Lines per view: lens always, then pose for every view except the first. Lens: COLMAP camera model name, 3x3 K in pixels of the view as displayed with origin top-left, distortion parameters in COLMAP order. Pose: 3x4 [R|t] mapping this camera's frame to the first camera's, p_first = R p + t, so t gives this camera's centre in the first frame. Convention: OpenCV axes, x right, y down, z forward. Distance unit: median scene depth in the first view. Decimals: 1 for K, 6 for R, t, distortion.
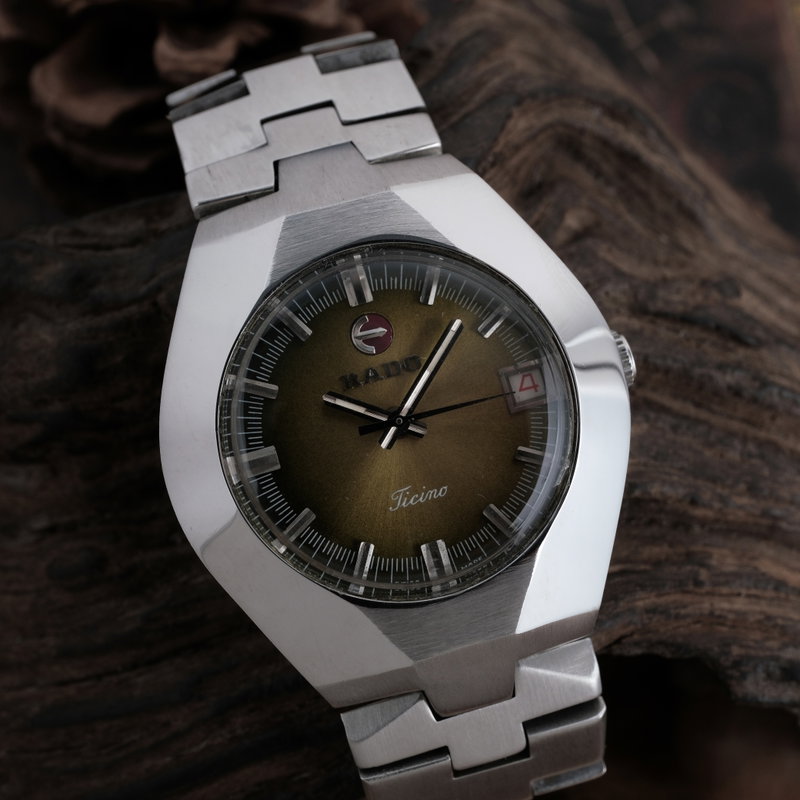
lens RADIAL K [[1779.0, 0, 393.7], [0, 1779.0, 401.2], [0, 0, 1]] dist [0.188401, 0.000000]
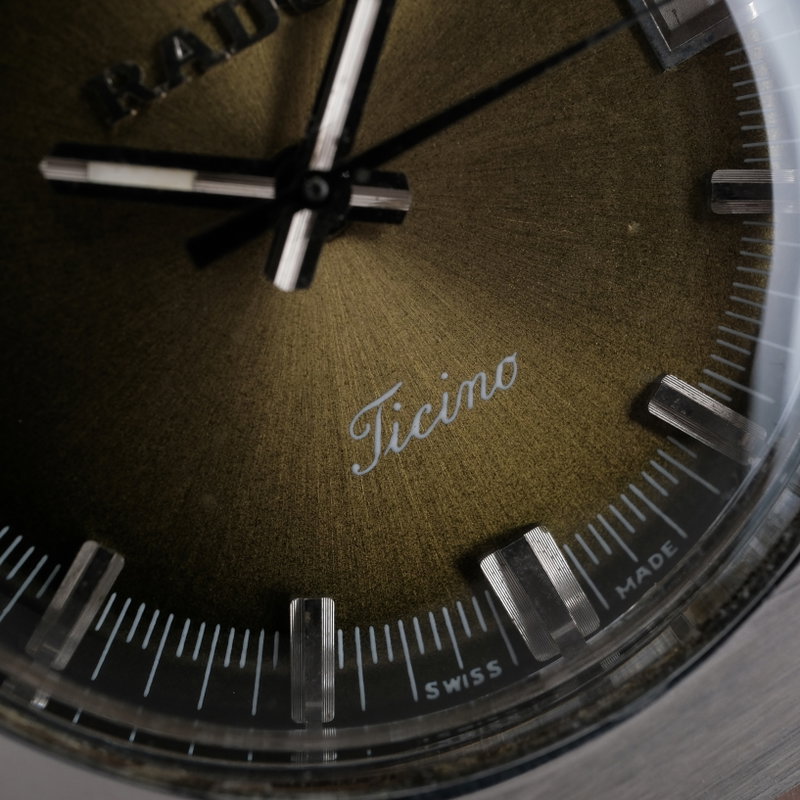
lens RADIAL K [[1779.0, 0, 396.8], [0, 1779.0, 395.0], [0, 0, 1]] dist [0.188401, 0.000000]
pose [[0.969915, -0.242489, 0.021536, 0.001515], [0.237151, 0.961122, 0.141436, 0.005606], [-0.054995, -0.132073, 0.989713, 0.694892]]
